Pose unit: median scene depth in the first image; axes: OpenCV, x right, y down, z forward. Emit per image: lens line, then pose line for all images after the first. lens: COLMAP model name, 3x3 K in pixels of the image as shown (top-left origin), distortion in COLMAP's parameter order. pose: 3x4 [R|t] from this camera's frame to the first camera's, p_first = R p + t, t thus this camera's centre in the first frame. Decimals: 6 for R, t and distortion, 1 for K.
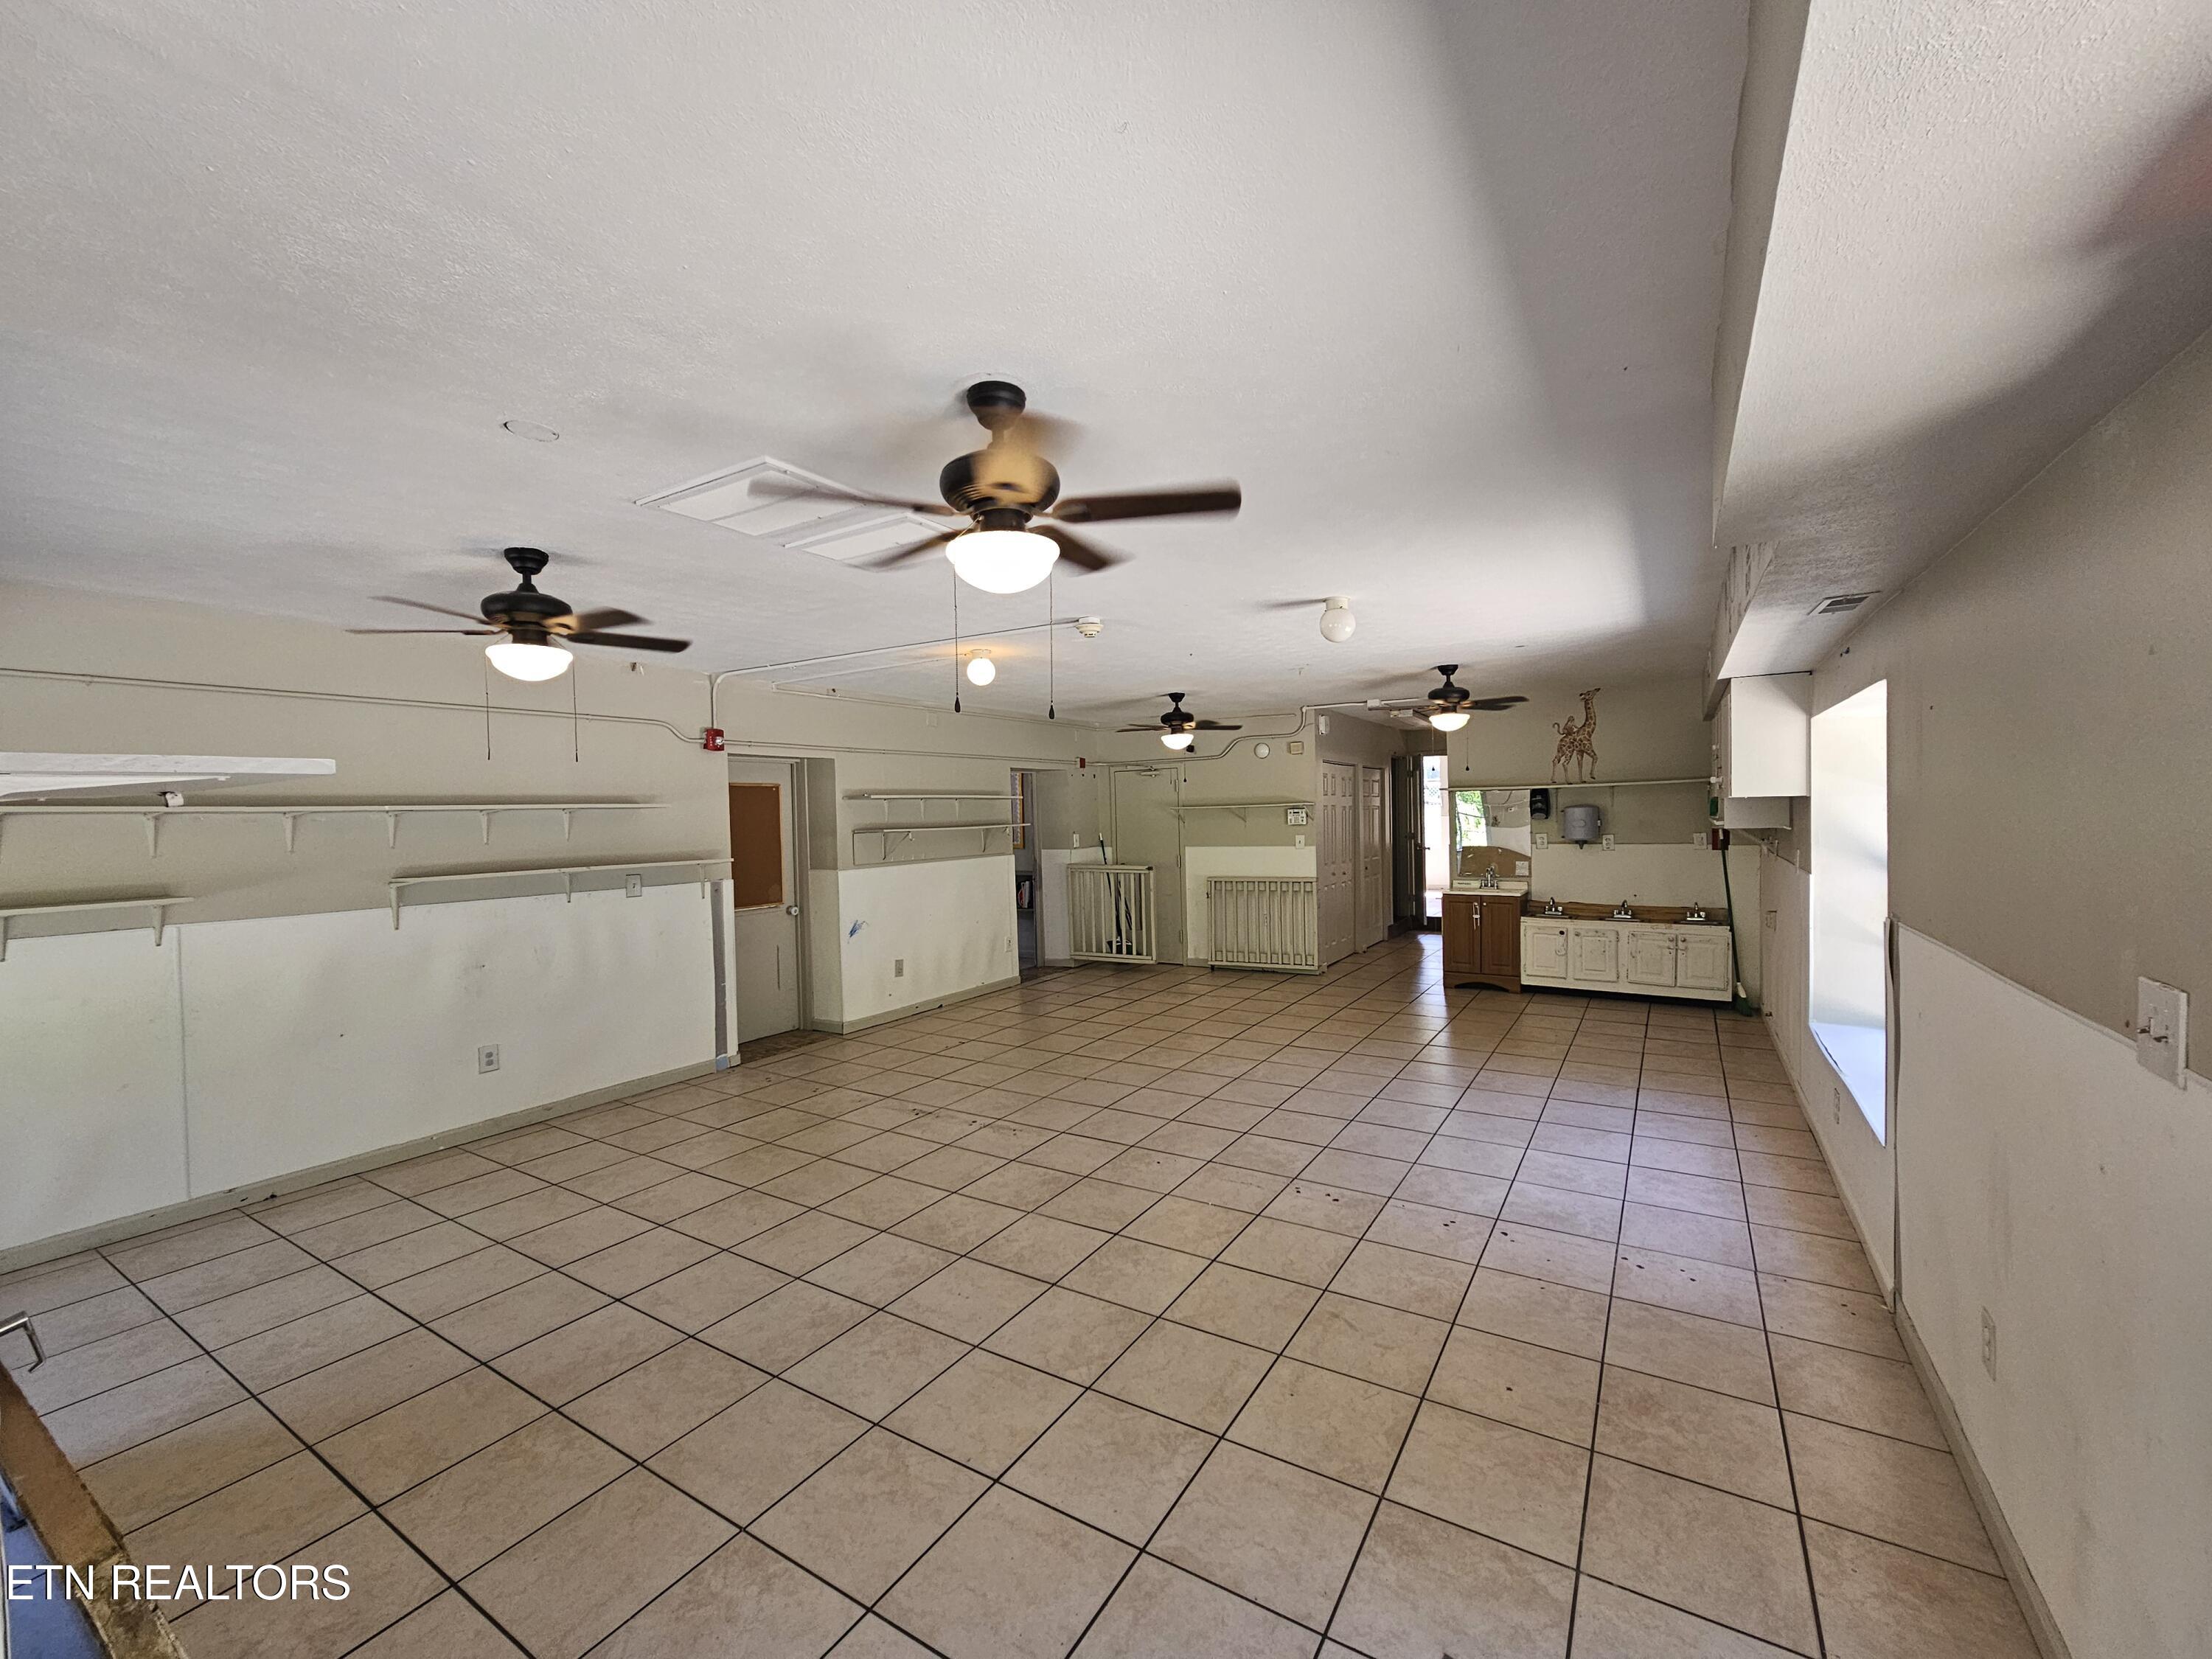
lens RADIAL K [[905.3, 0, 1102.3], [0, 905.3, 827.2], [0, 0, 1]] dist [-0.004676, 0.002288]
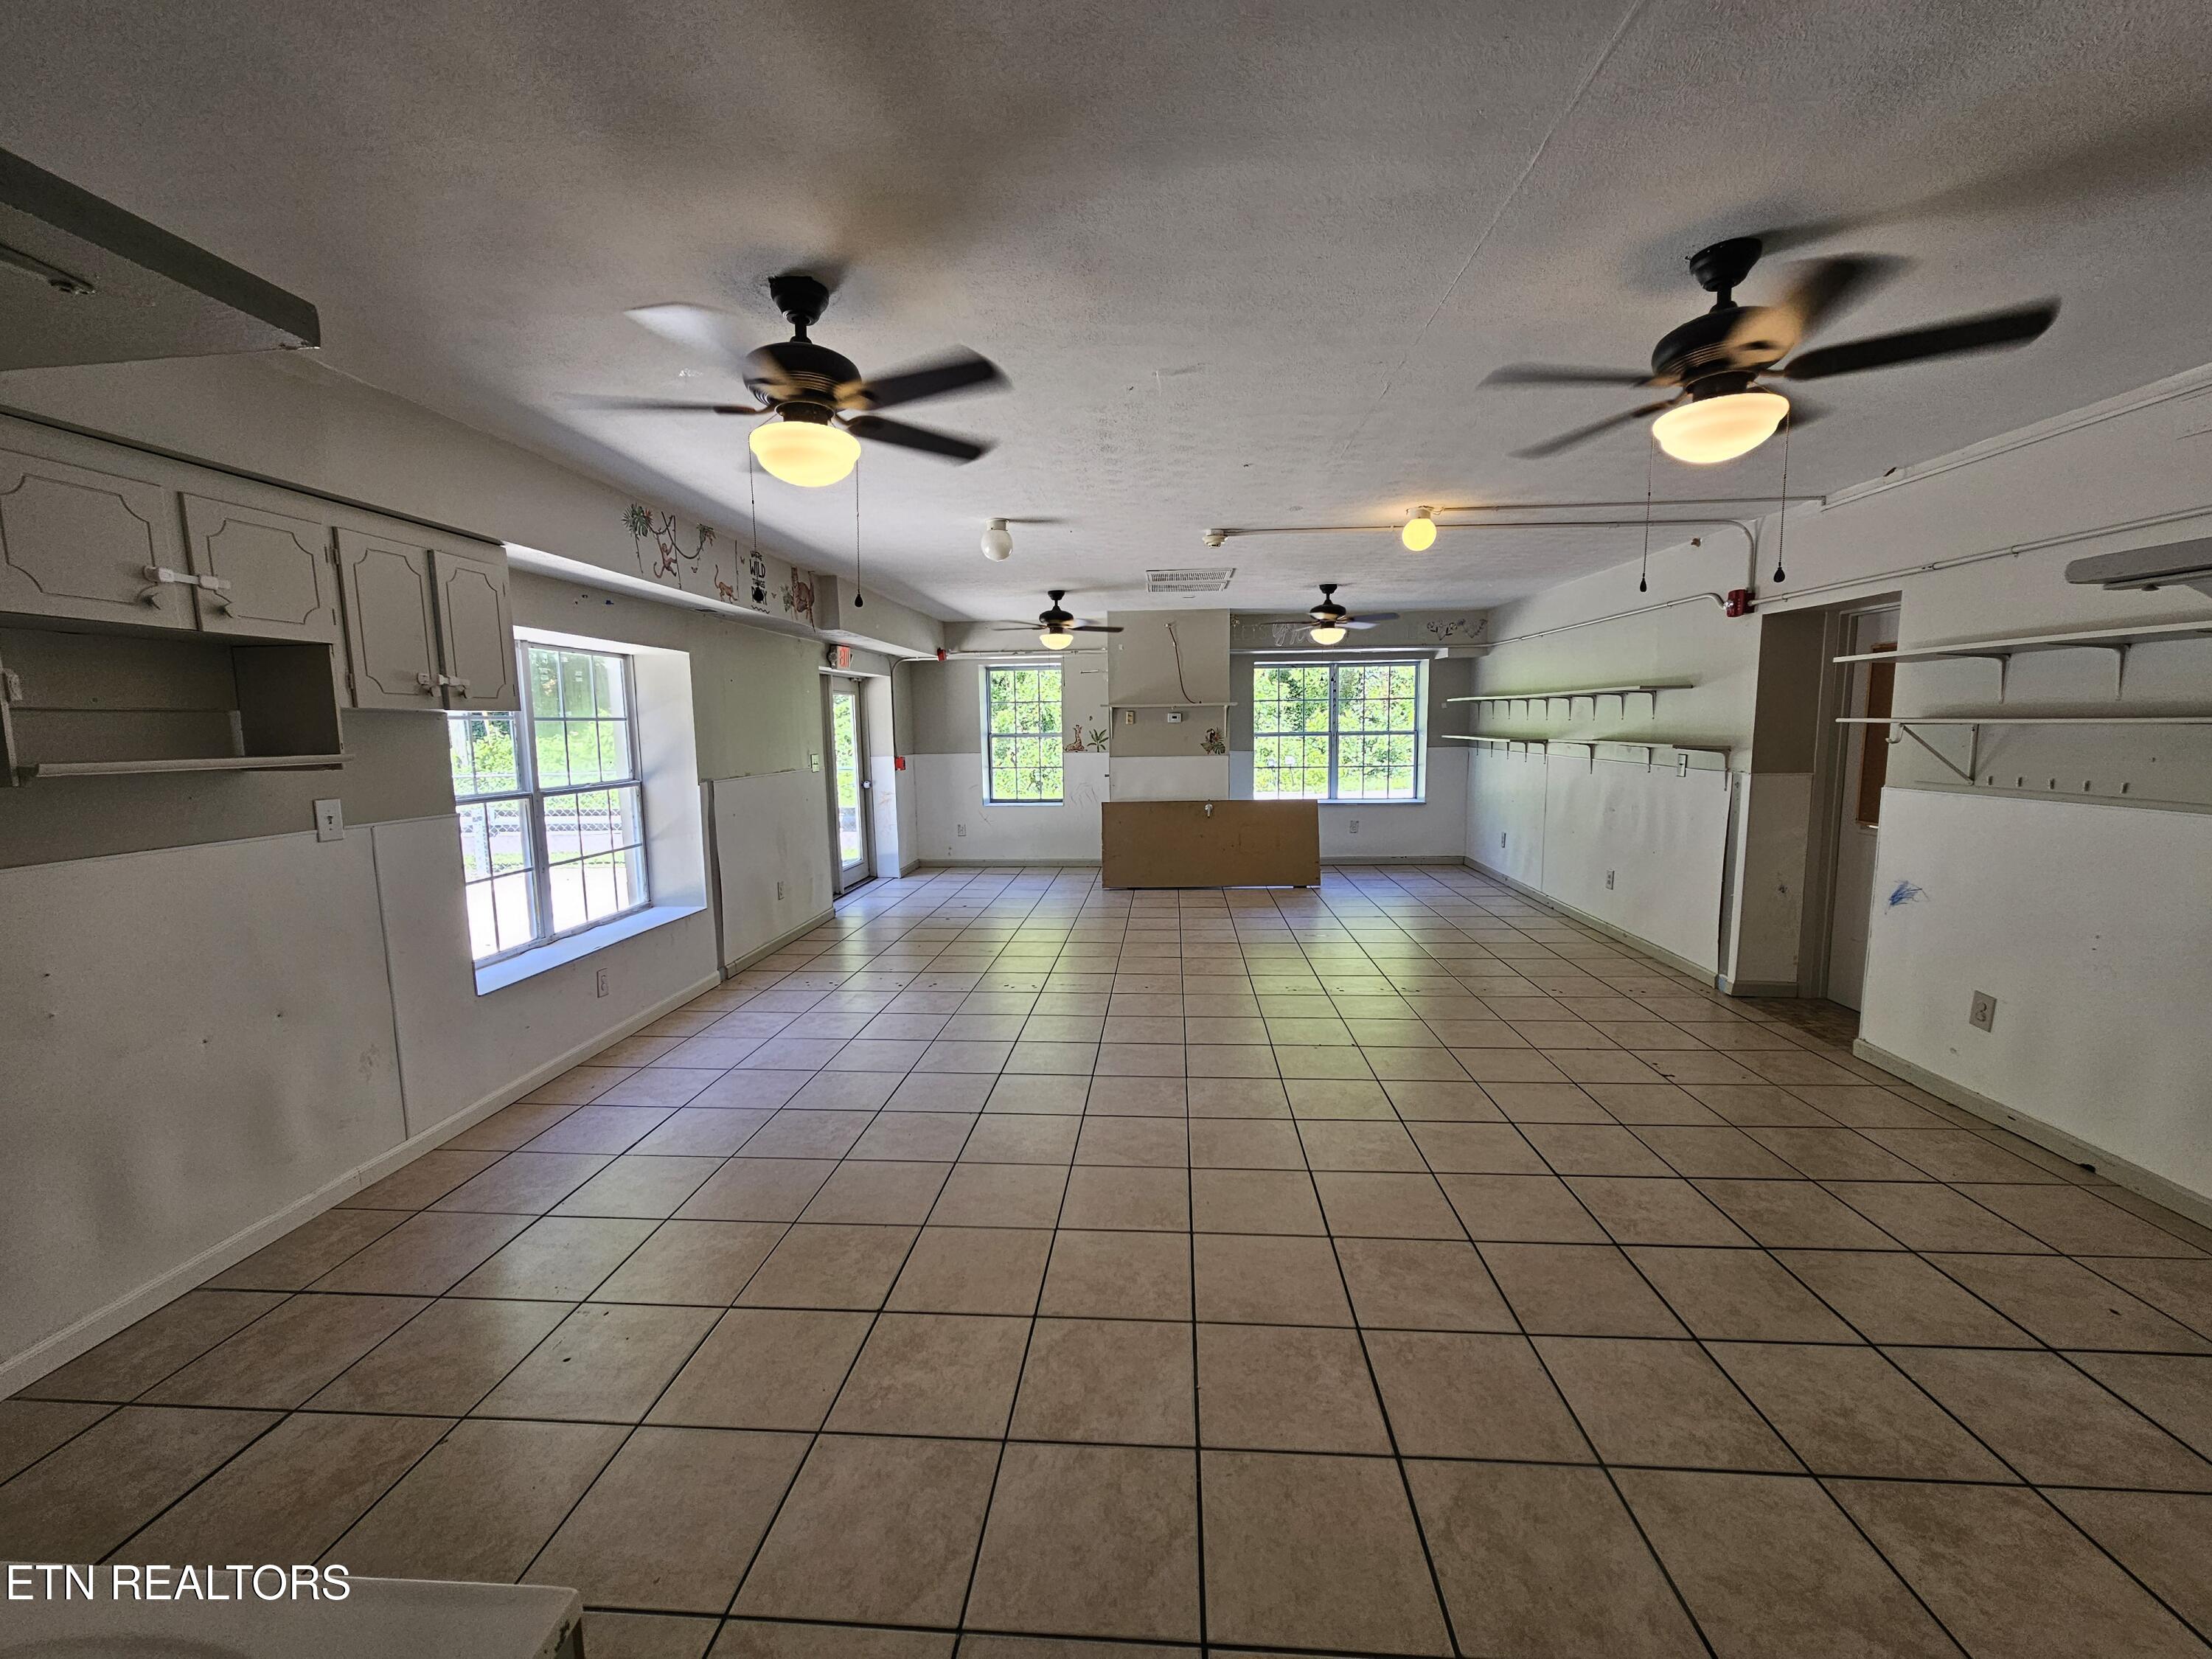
lens RADIAL K [[905.3, 0, 1107.9], [0, 905.3, 826.7], [0, 0, 1]] dist [-0.004676, 0.002288]
pose [[-0.879144, 0.090043, -0.467972, 0.503680], [0.026079, 0.989606, 0.141418, -0.025820], [0.475841, 0.112123, -0.872355, 1.511236]]
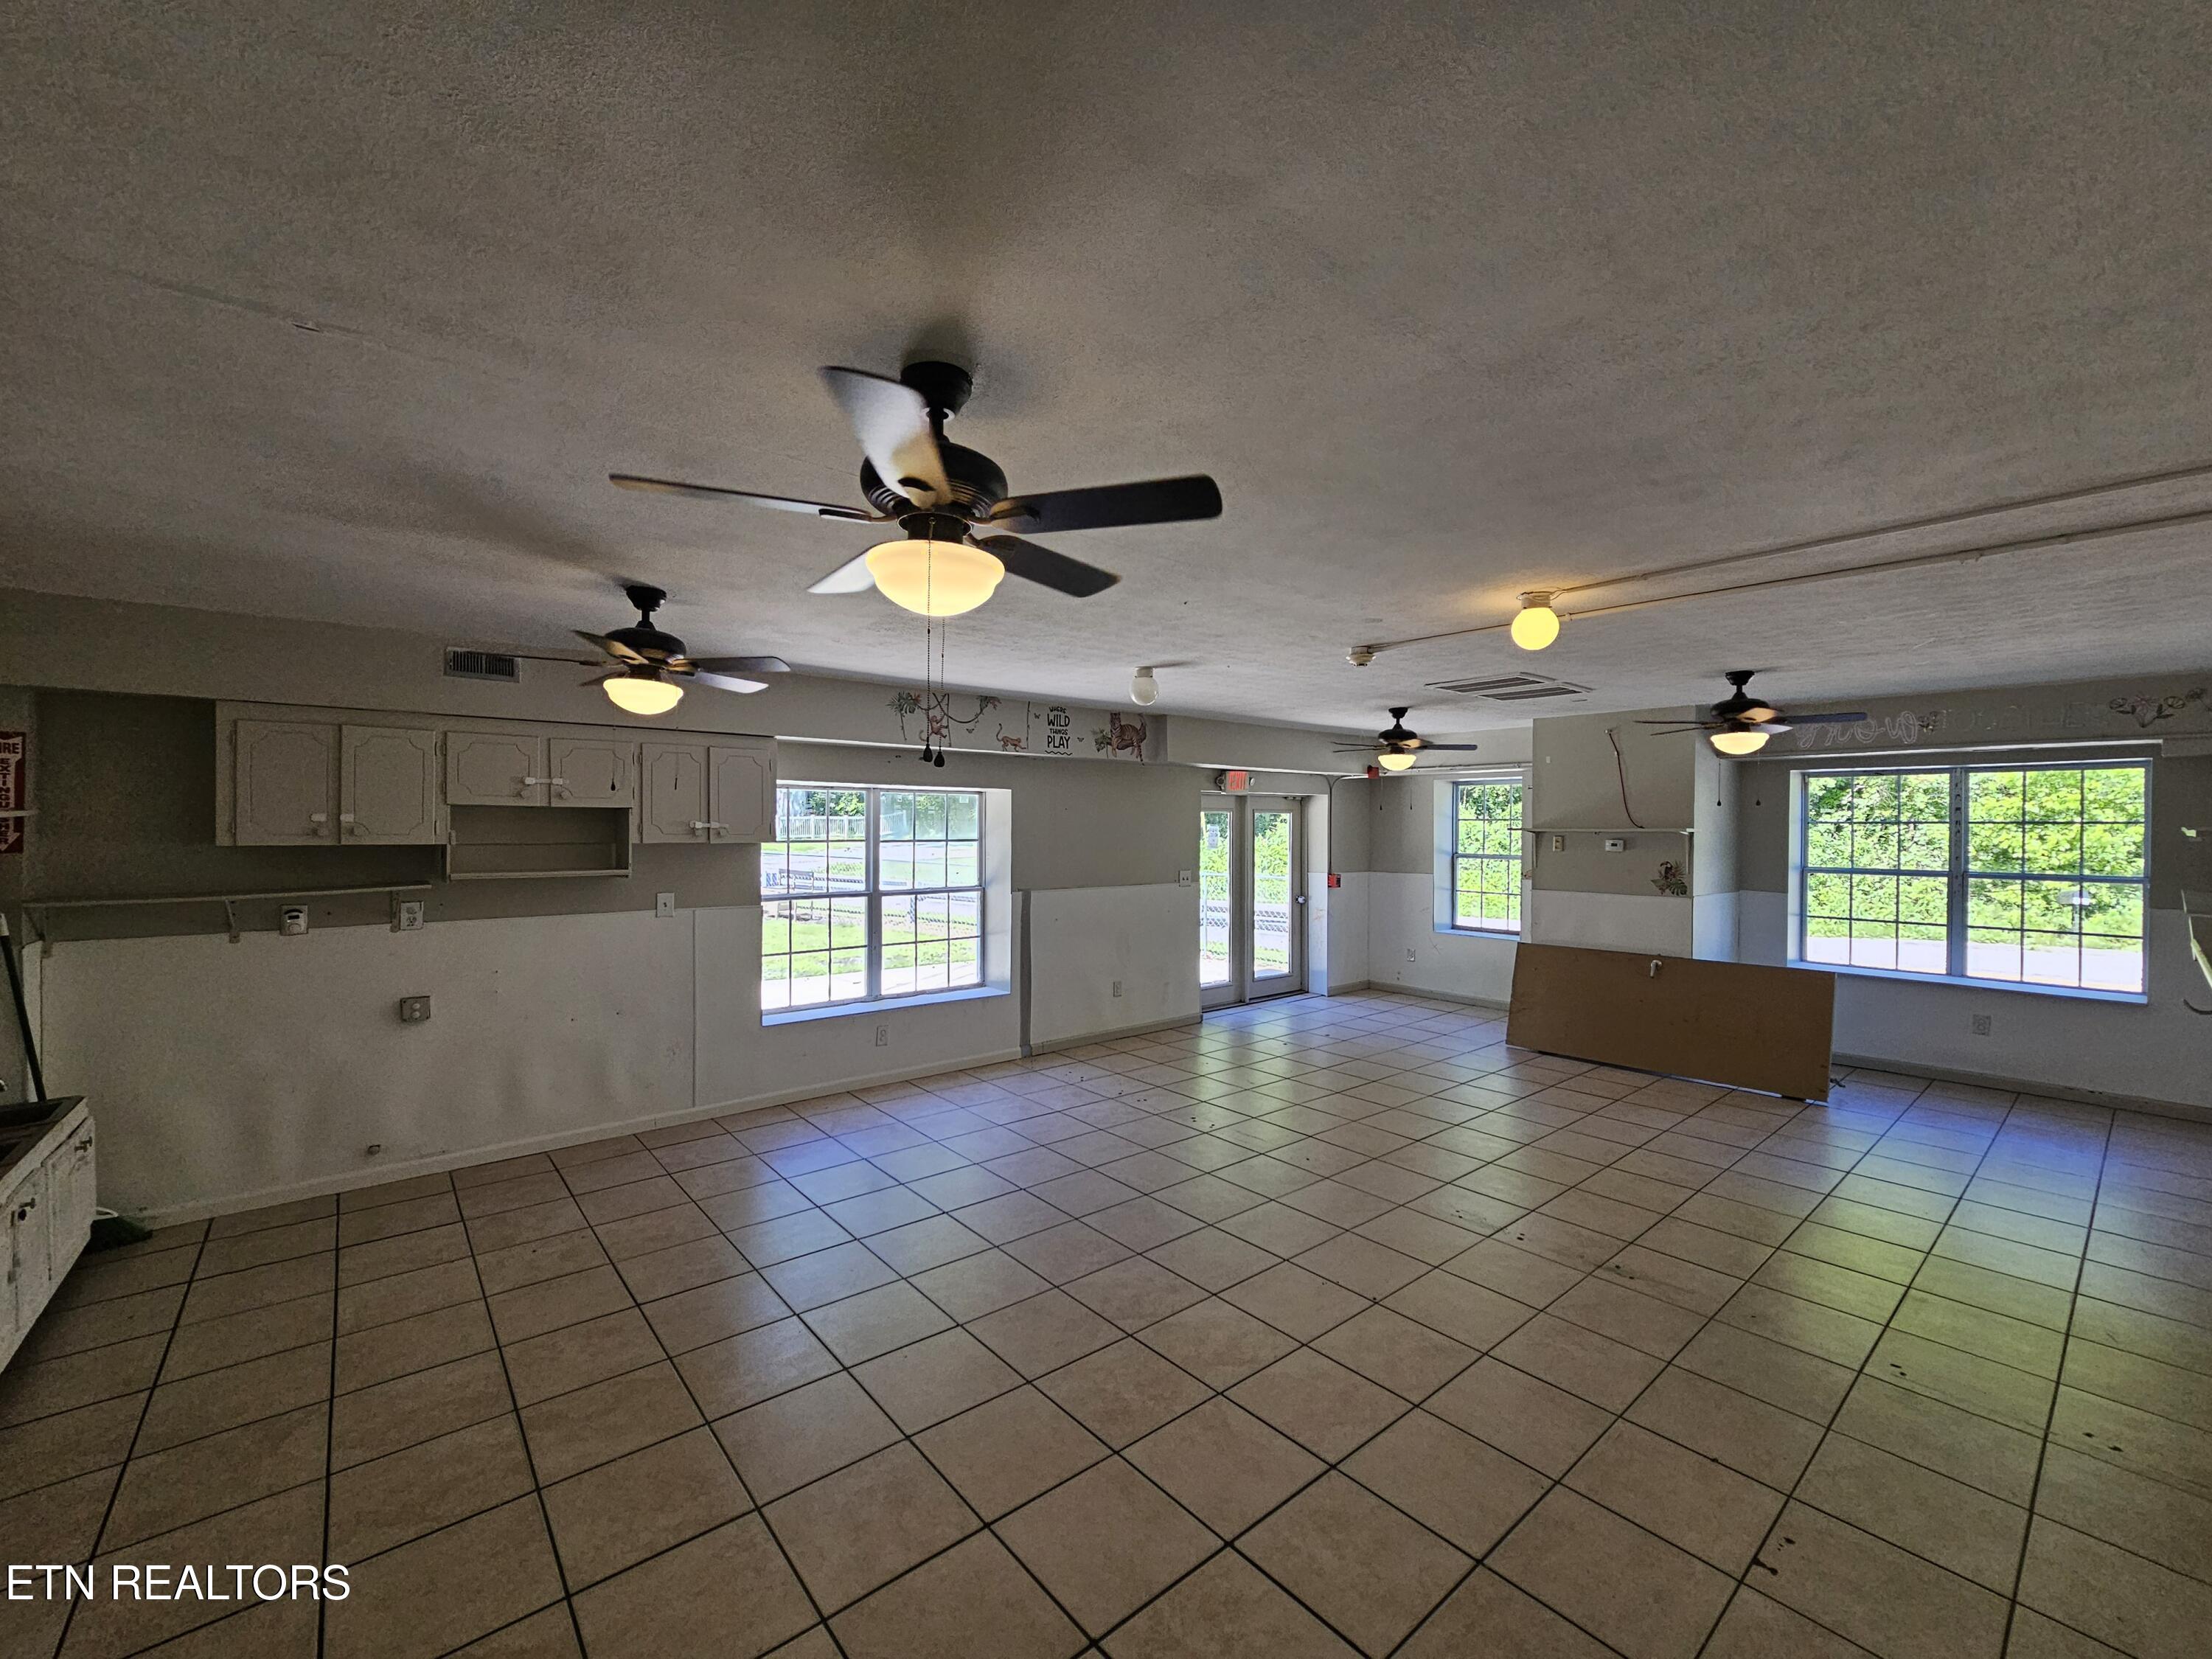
lens RADIAL K [[905.3, 0, 1113.6], [0, 905.3, 828.7], [0, 0, 1]] dist [-0.004676, 0.002288]
pose [[-0.953889, 0.019302, 0.299538, -0.039124], [0.025094, 0.999565, 0.015502, -0.046120], [-0.299109, 0.022304, -0.953958, 1.564010]]
